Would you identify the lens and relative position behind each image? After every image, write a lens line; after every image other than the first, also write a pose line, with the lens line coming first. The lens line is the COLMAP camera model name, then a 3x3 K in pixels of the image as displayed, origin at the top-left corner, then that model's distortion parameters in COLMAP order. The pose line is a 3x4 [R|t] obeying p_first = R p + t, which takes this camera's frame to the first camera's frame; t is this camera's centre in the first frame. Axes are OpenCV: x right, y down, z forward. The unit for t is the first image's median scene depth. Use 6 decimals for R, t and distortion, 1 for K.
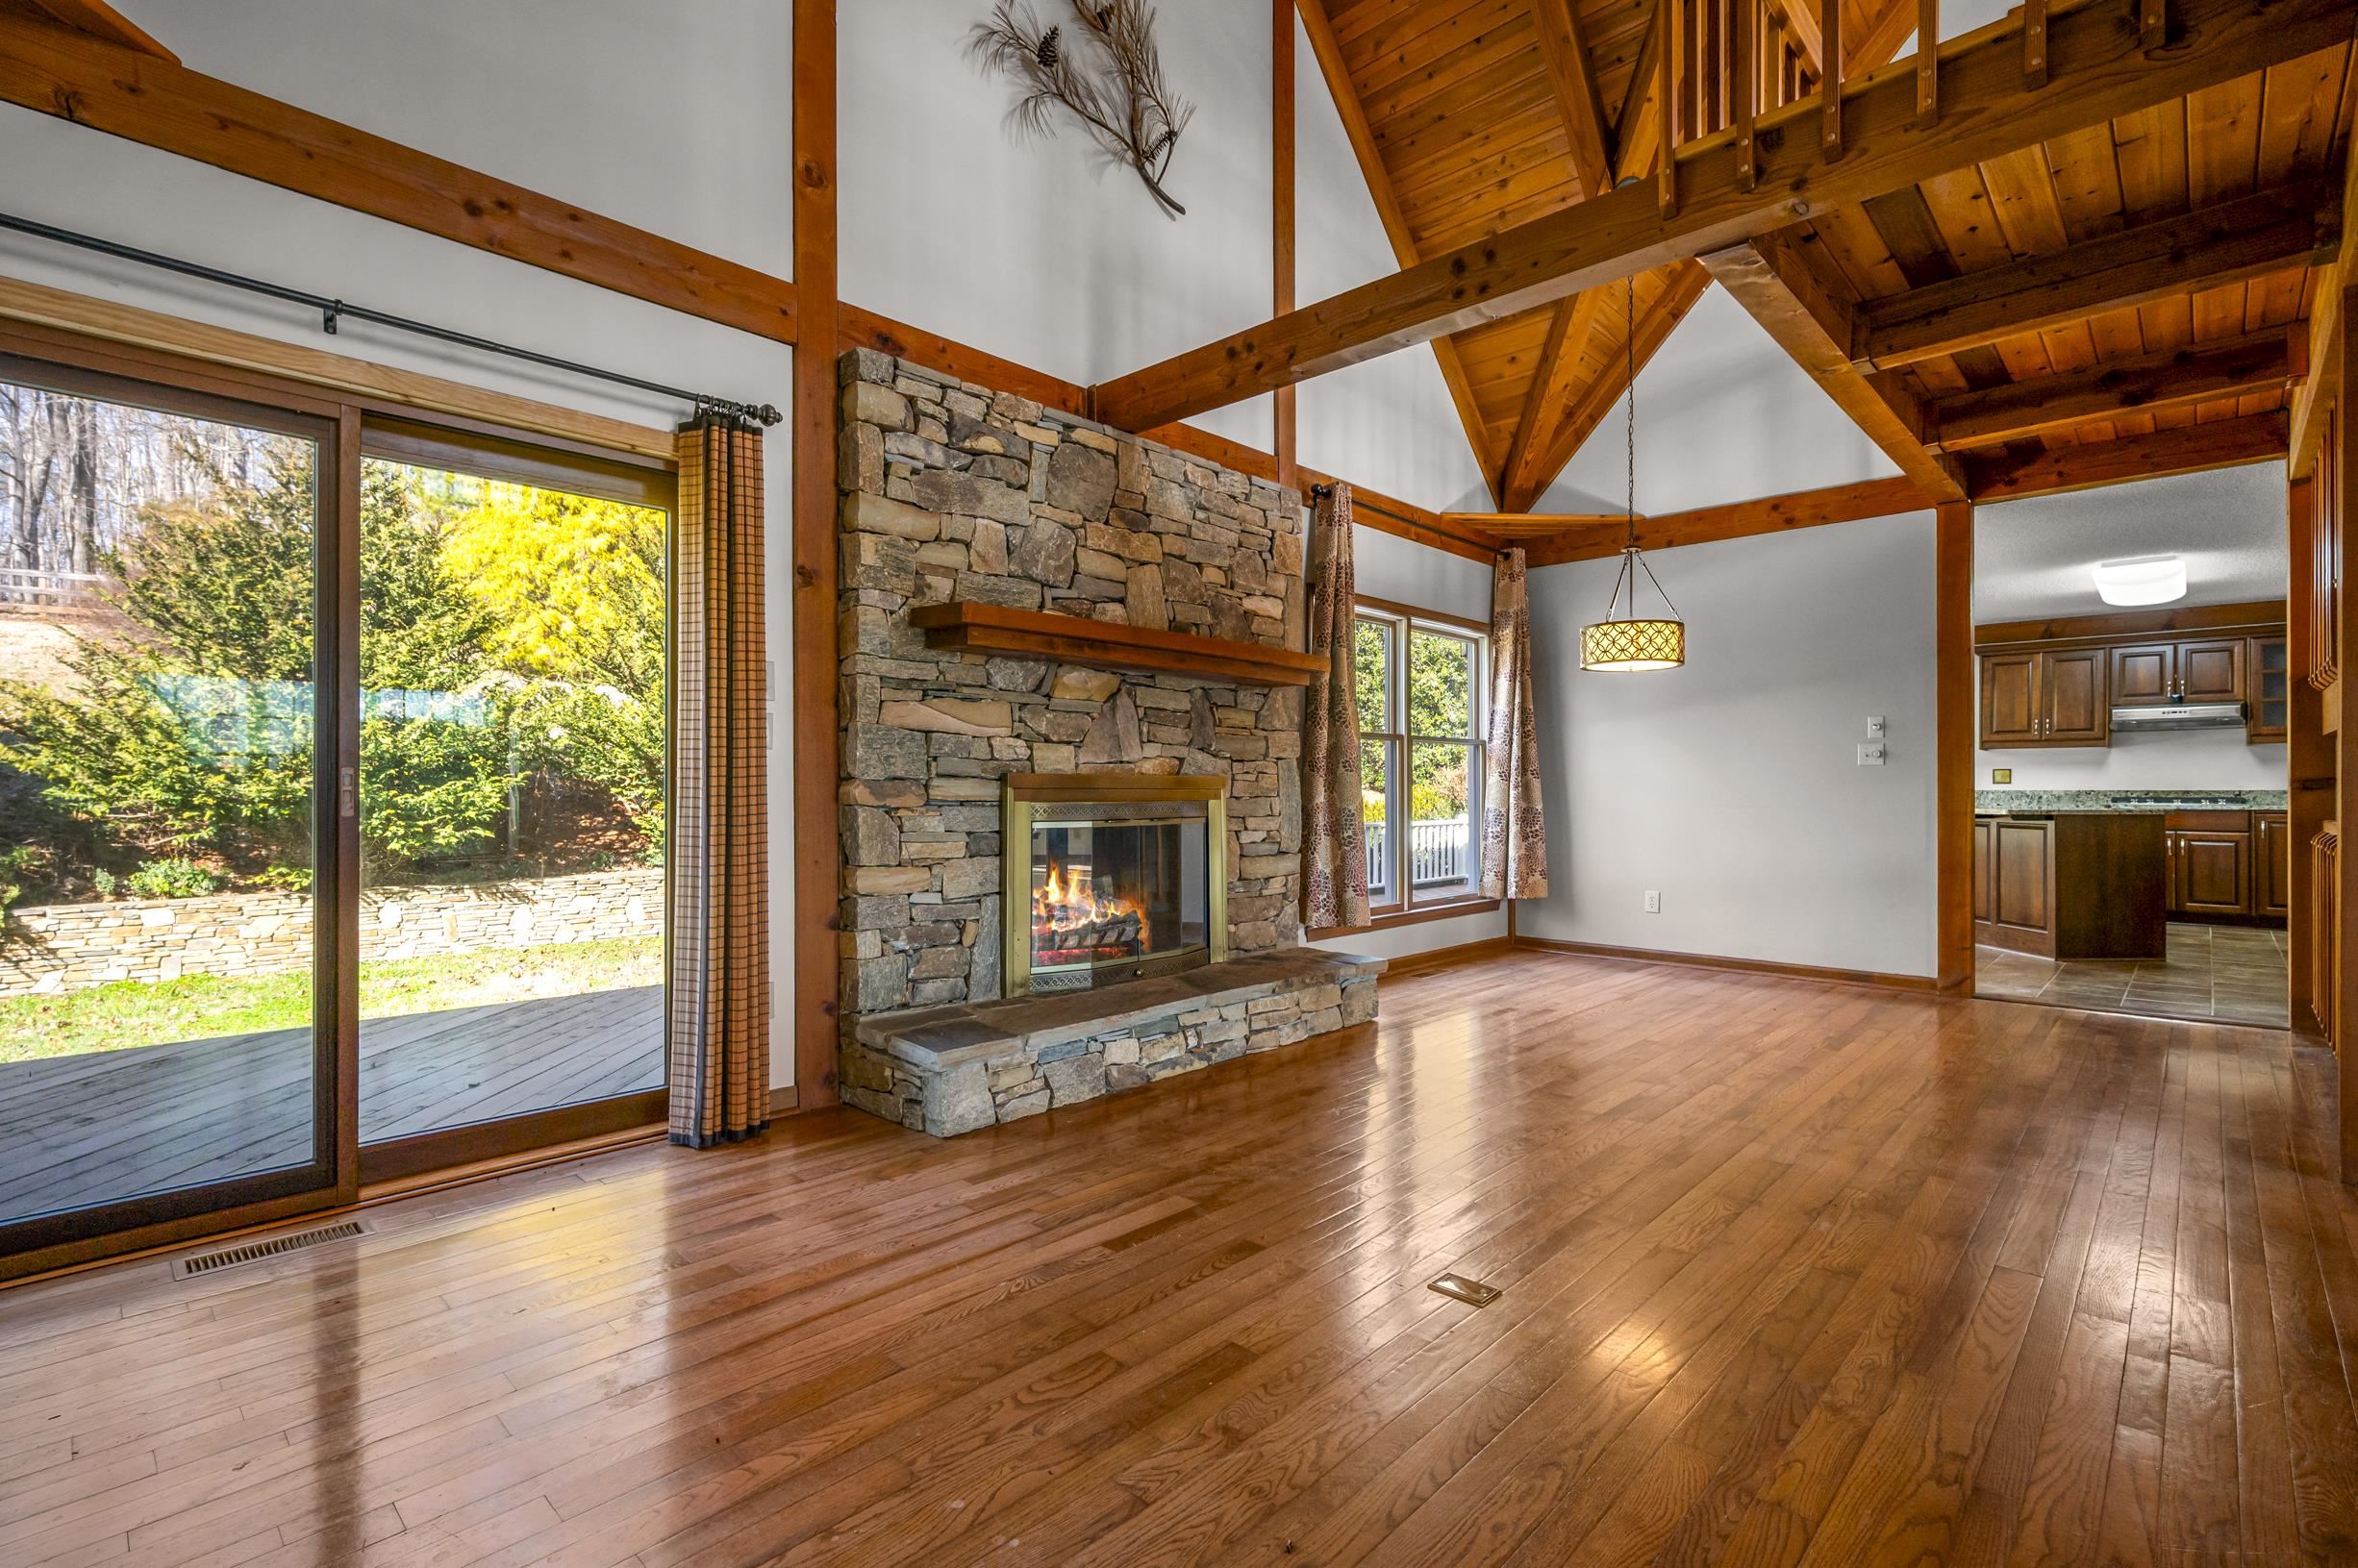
lens RADIAL K [[1079.1, 0, 1194.2], [0, 1079.1, 784.5], [0, 0, 1]] dist [0.004241, -0.000113]
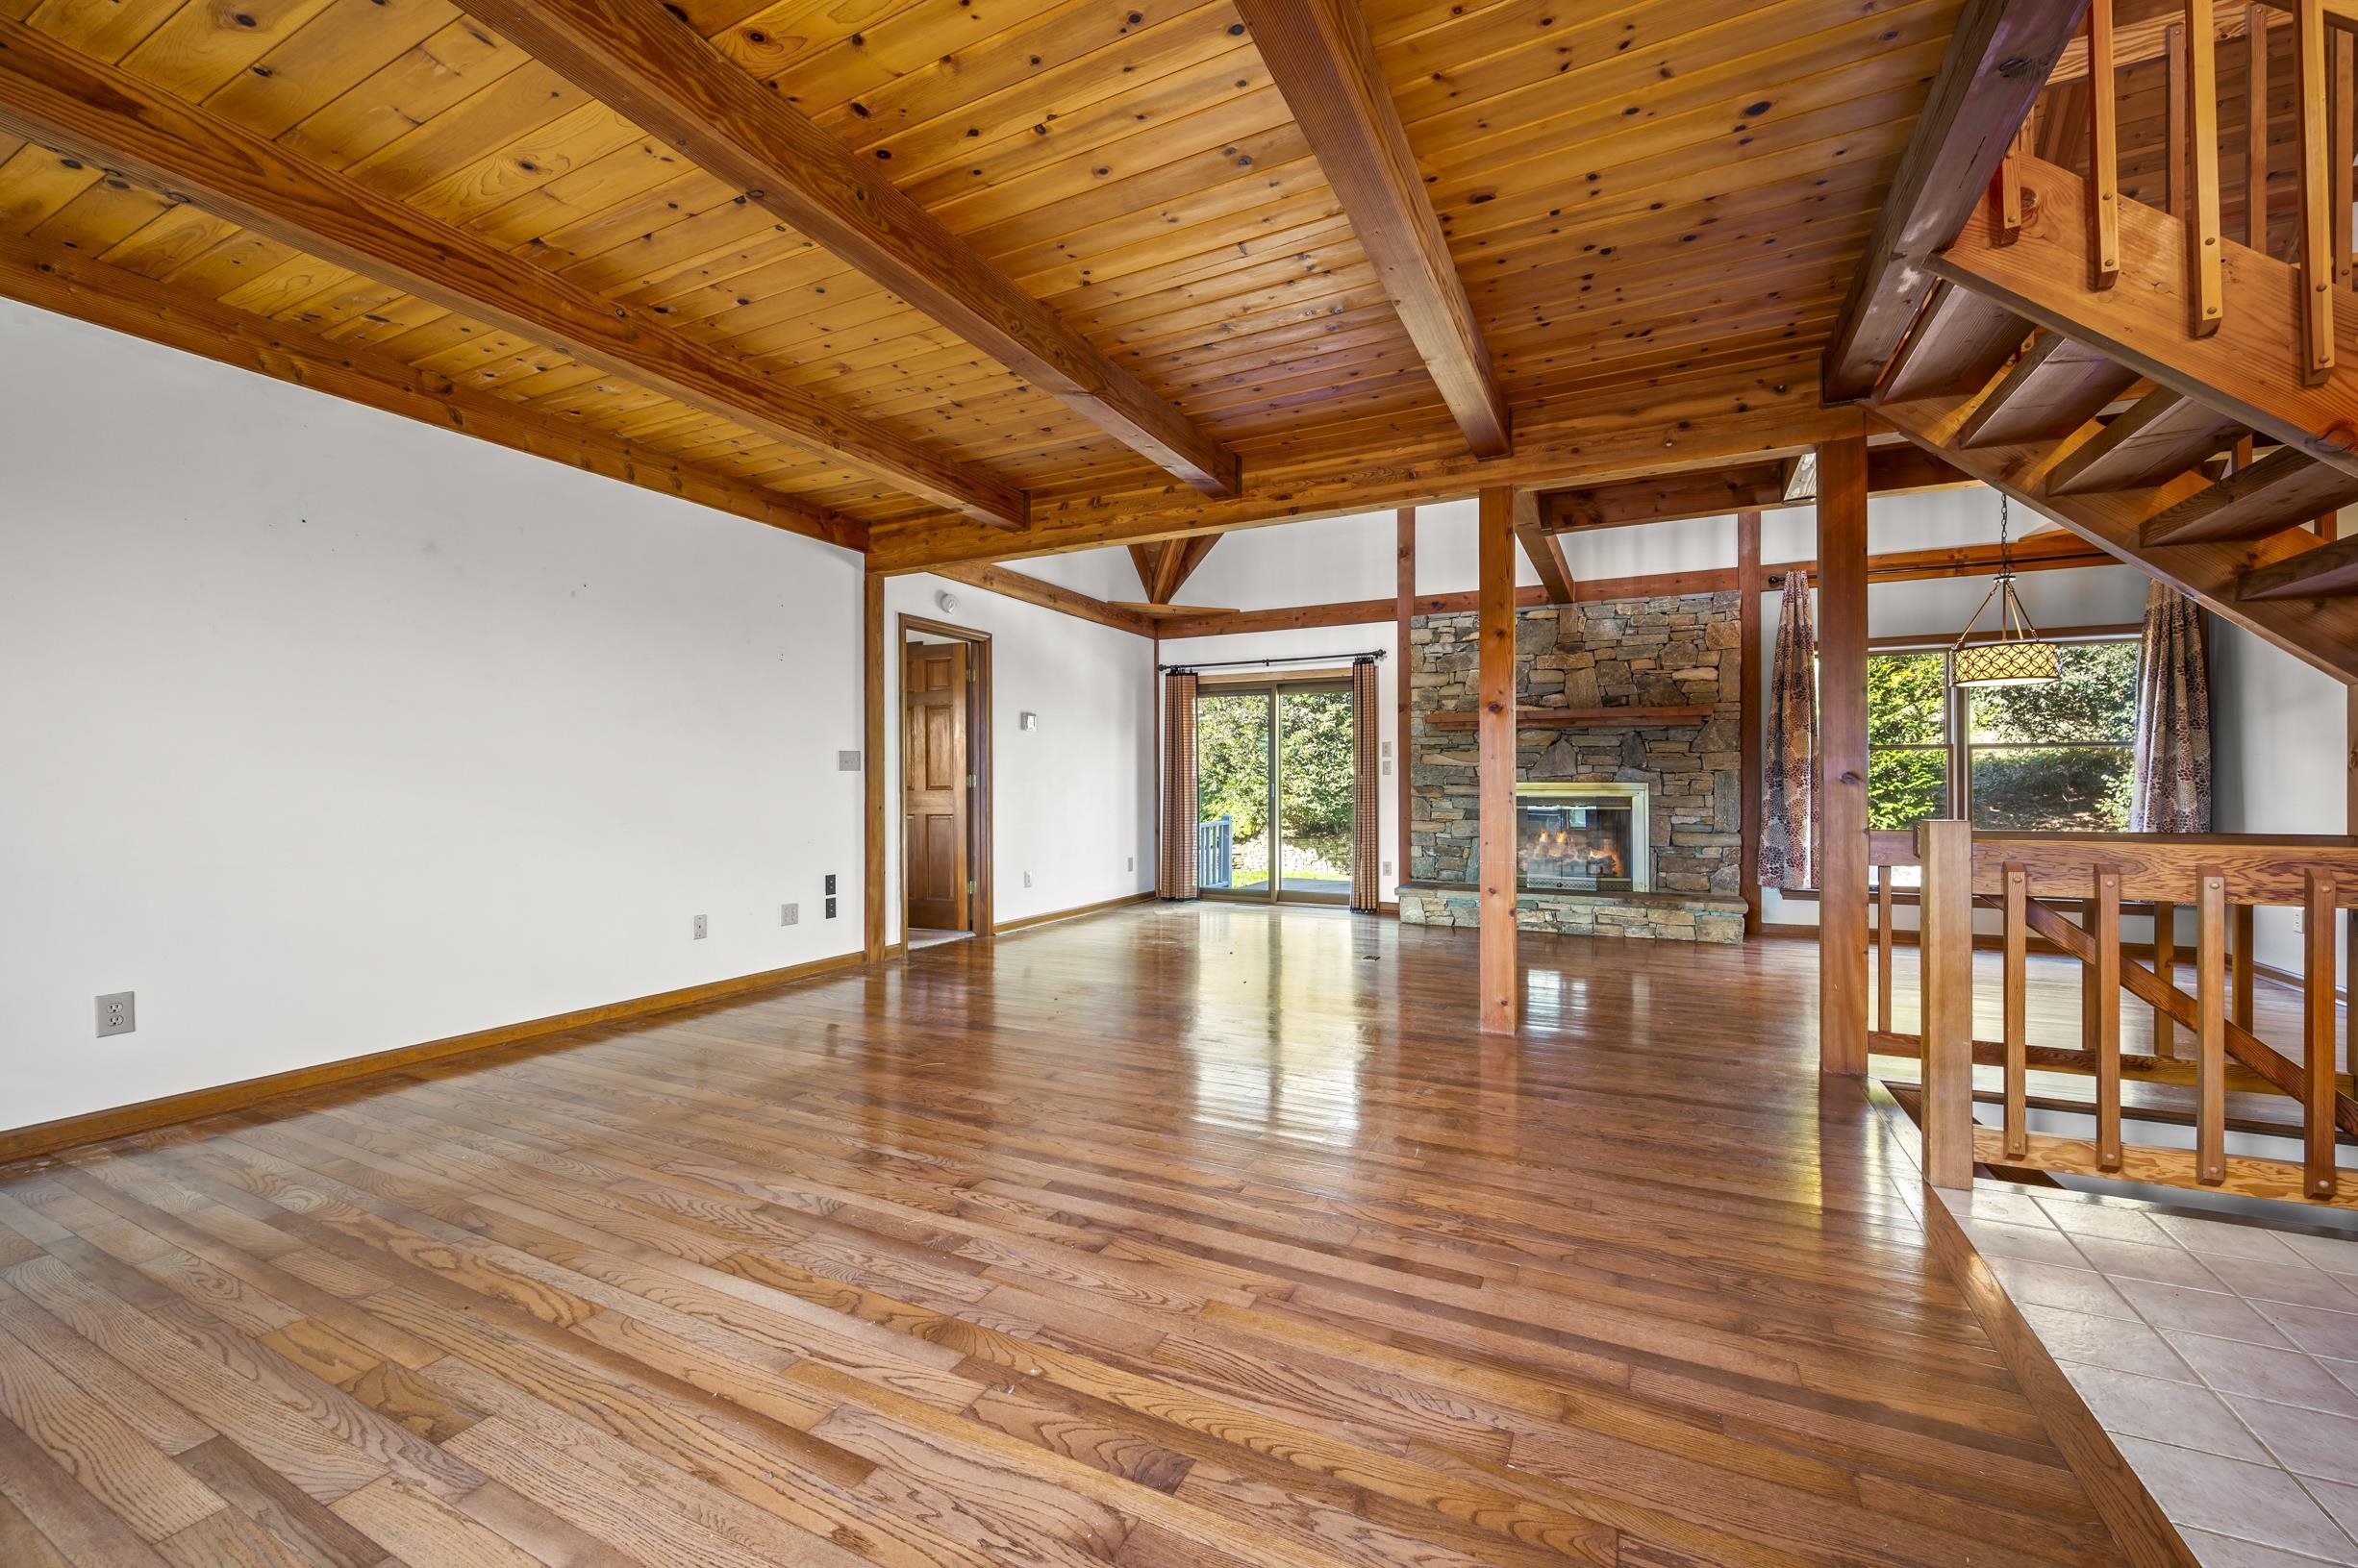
lens RADIAL K [[938.7, 0, 1178.7], [0, 938.7, 783.9], [0, 0, 1]] dist [-0.004168, 0.000037]
pose [[0.282103, -0.003682, -0.959377, 1.568777], [0.002696, 0.999992, -0.003045, -0.003887], [0.959380, -0.001727, 0.282111, -0.147266]]
